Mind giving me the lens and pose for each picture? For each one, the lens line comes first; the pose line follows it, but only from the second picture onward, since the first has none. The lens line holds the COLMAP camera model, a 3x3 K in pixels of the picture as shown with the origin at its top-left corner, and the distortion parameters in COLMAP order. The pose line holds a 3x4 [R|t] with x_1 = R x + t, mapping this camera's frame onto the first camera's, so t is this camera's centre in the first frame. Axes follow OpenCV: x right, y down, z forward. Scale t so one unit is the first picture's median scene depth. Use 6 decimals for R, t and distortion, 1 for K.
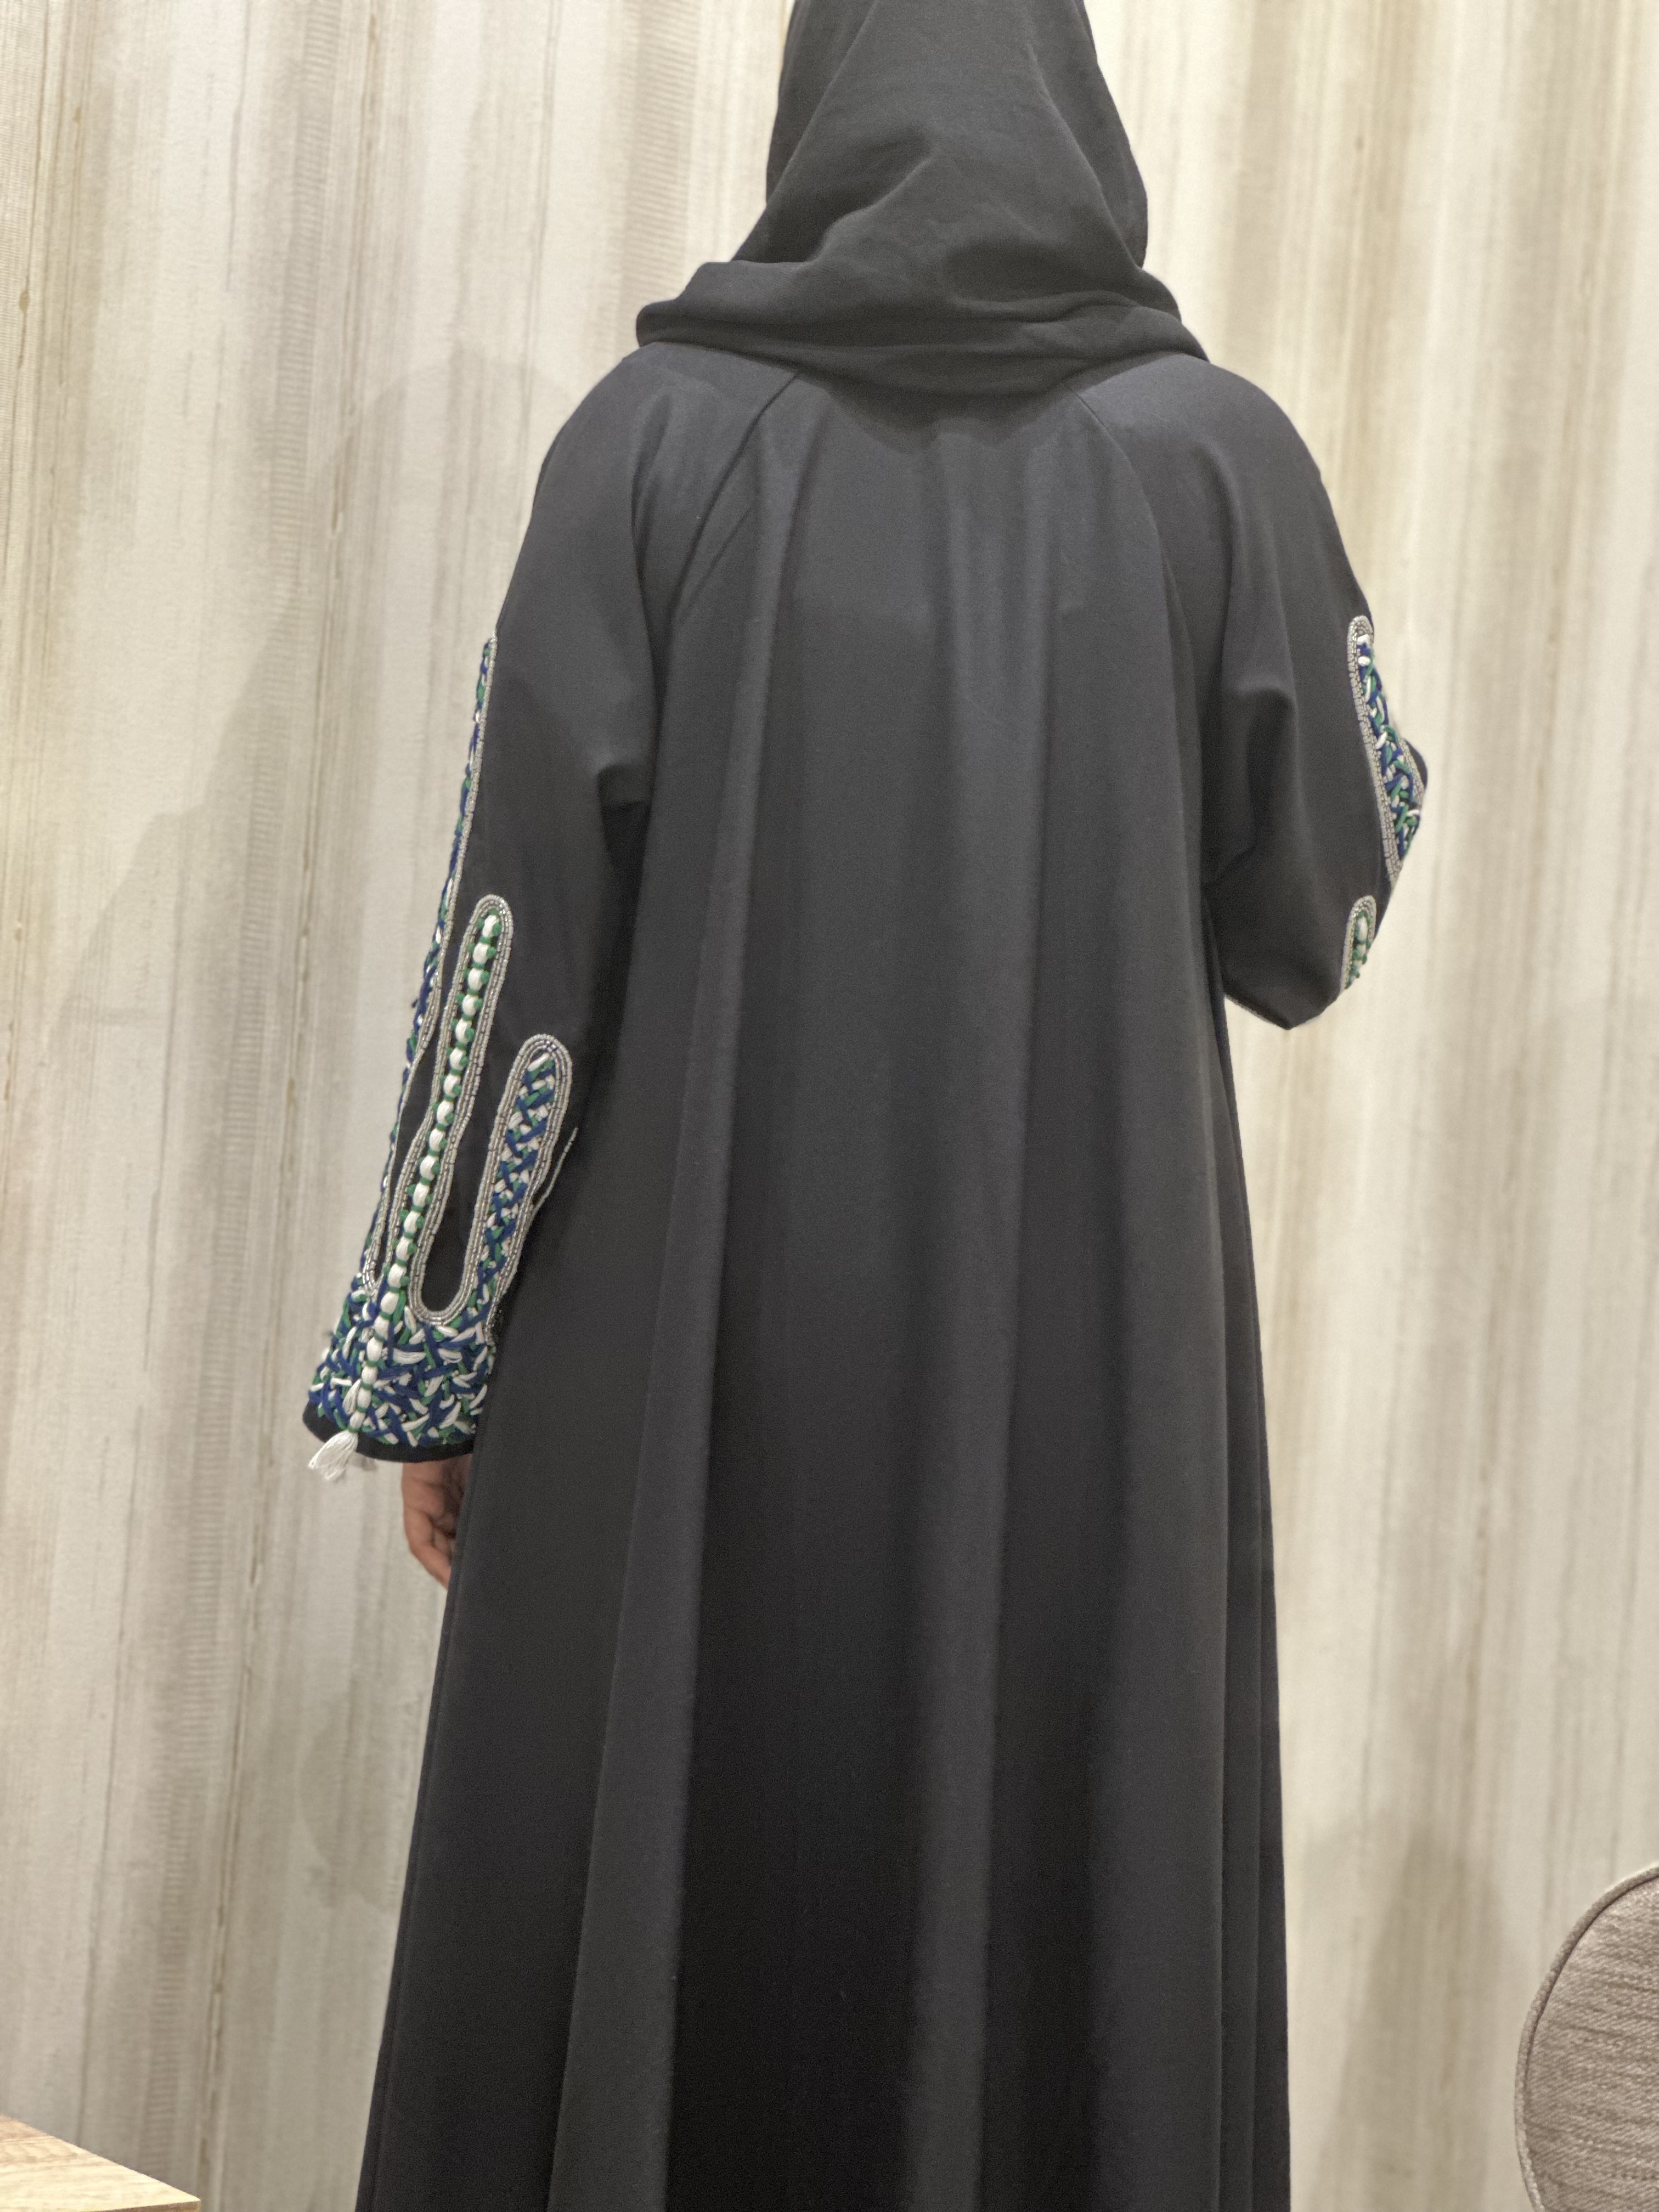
lens RADIAL K [[4972.5, 0, 829.5], [0, 4972.5, 1106.0], [0, 0, 1]] dist [1.379378, -6.700306]
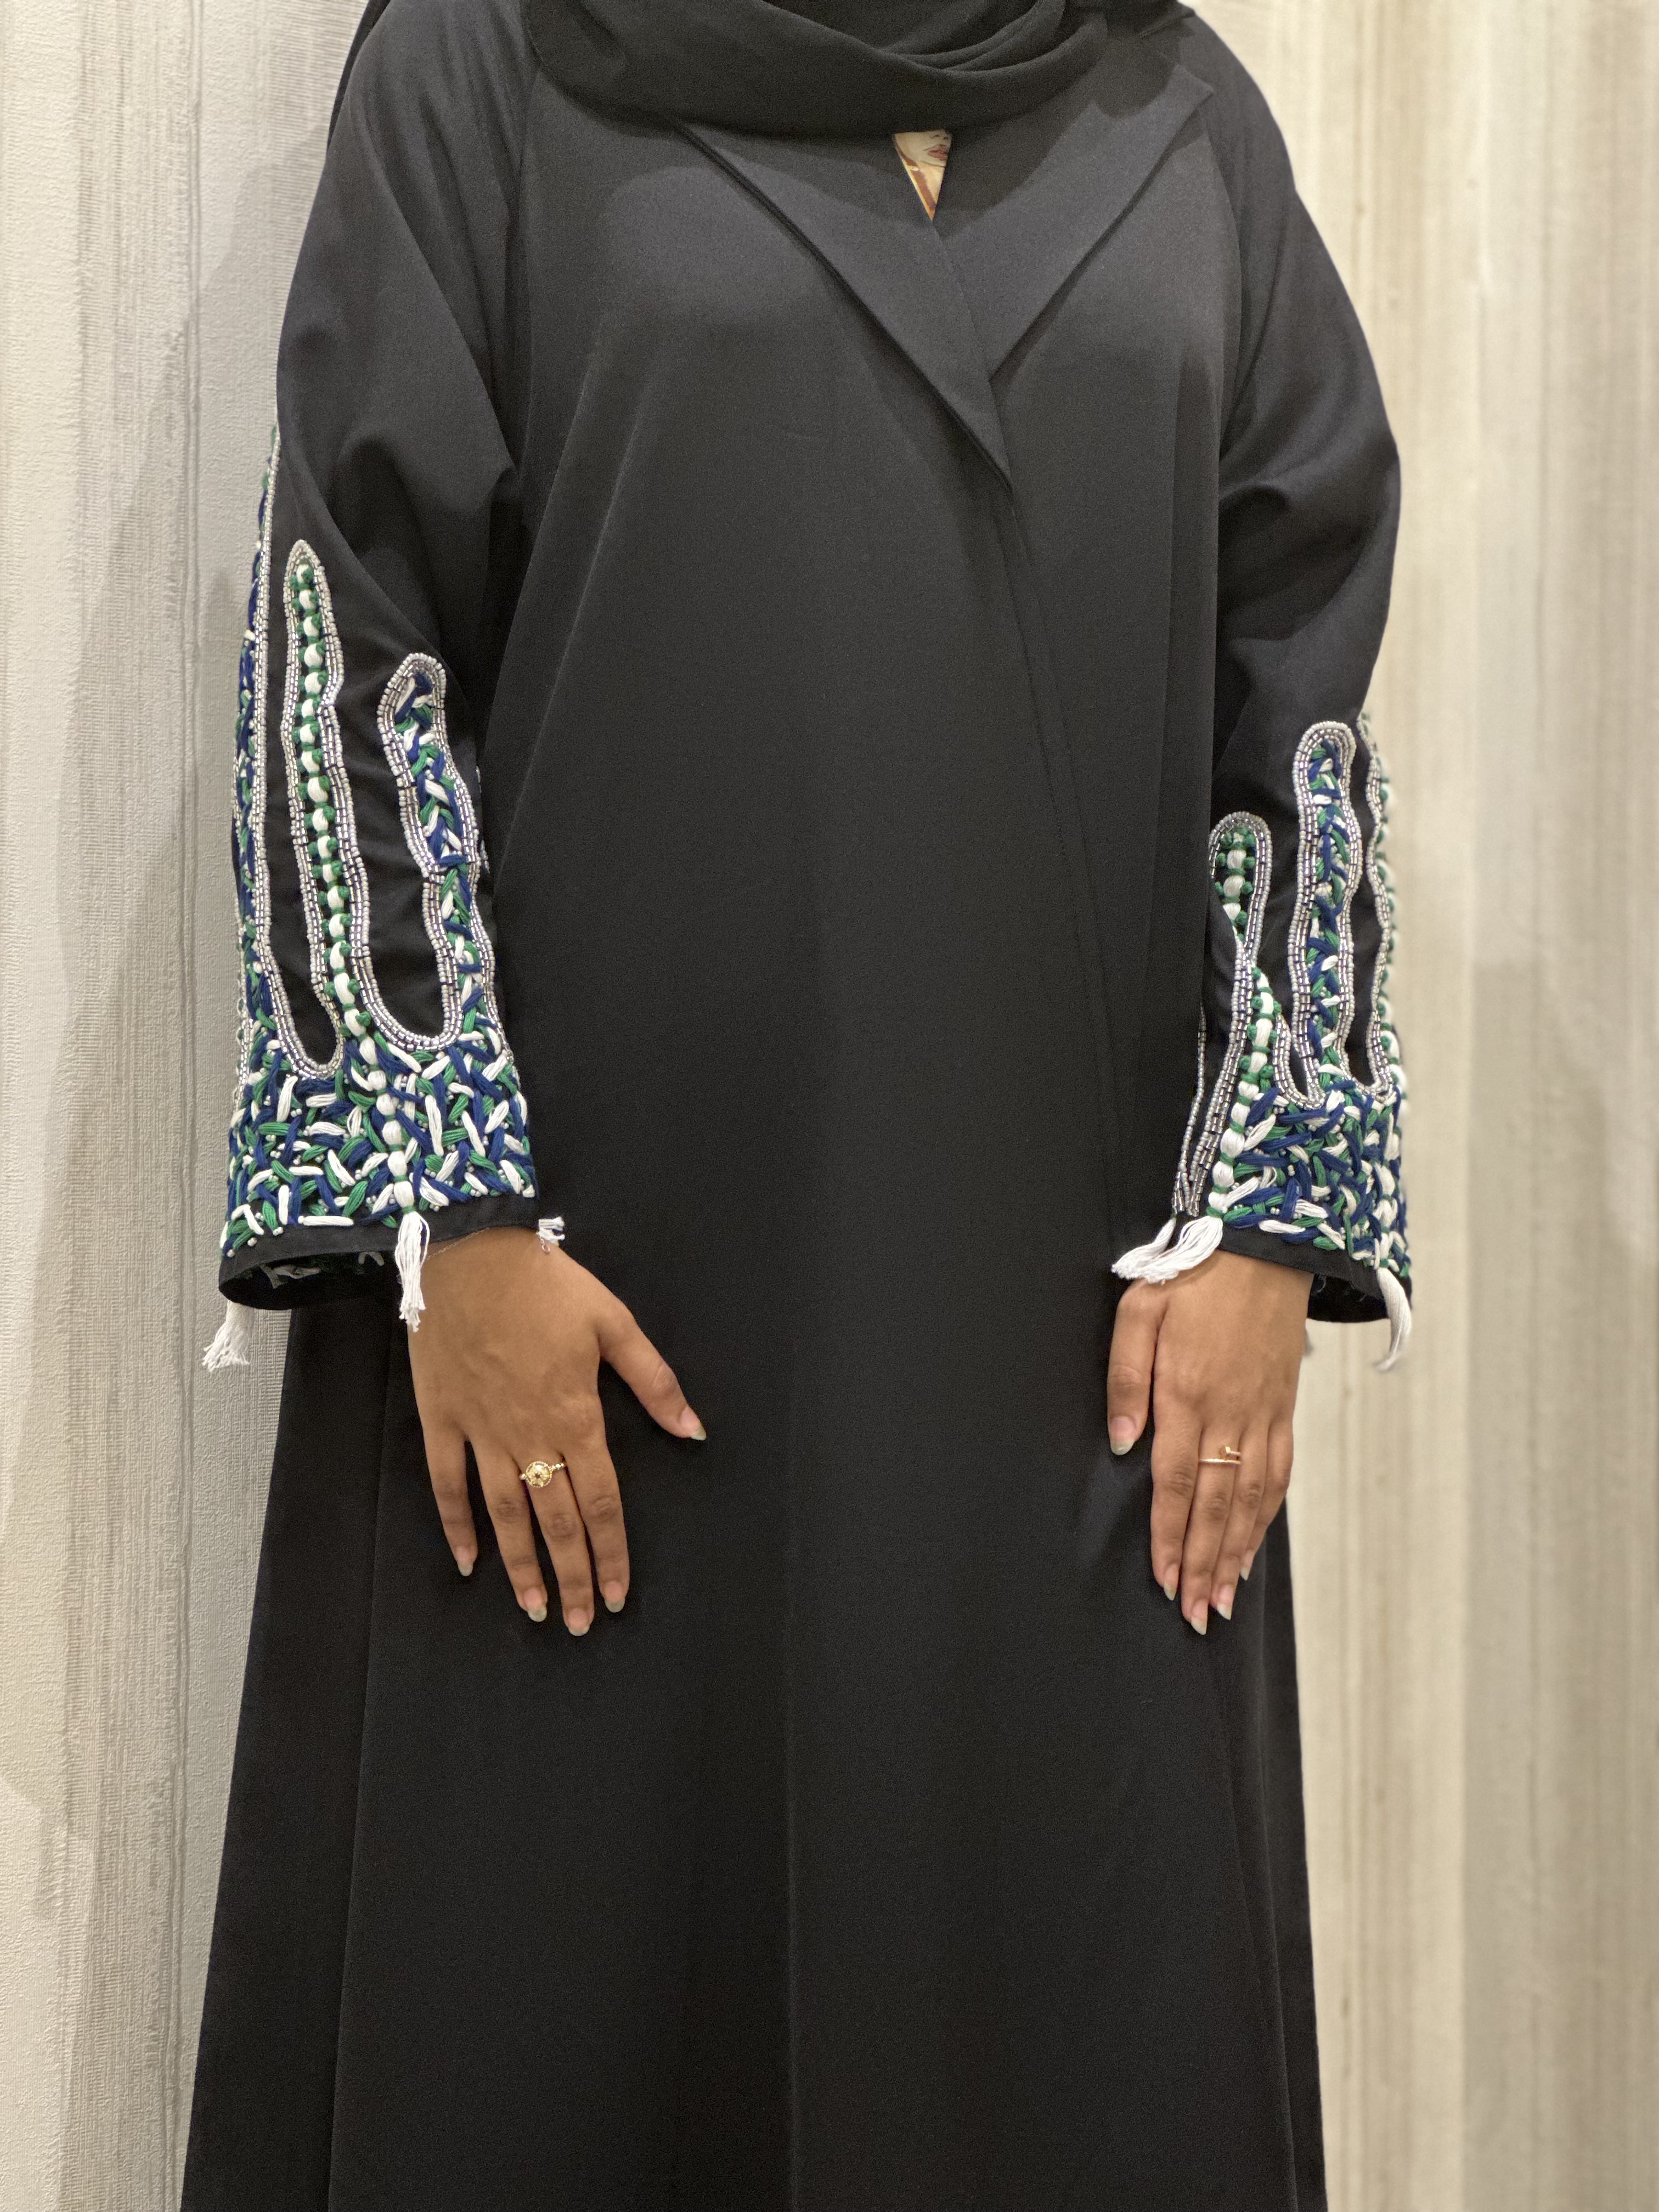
lens RADIAL K [[4972.5, 0, 829.5], [0, 4972.5, 1106.0], [0, 0, 1]] dist [1.379378, -6.700306]
pose [[0.996844, -0.076086, -0.022656, 0.025620], [0.076075, 0.997101, -0.001383, 0.023459], [0.022696, -0.000345, 0.999742, 0.232579]]
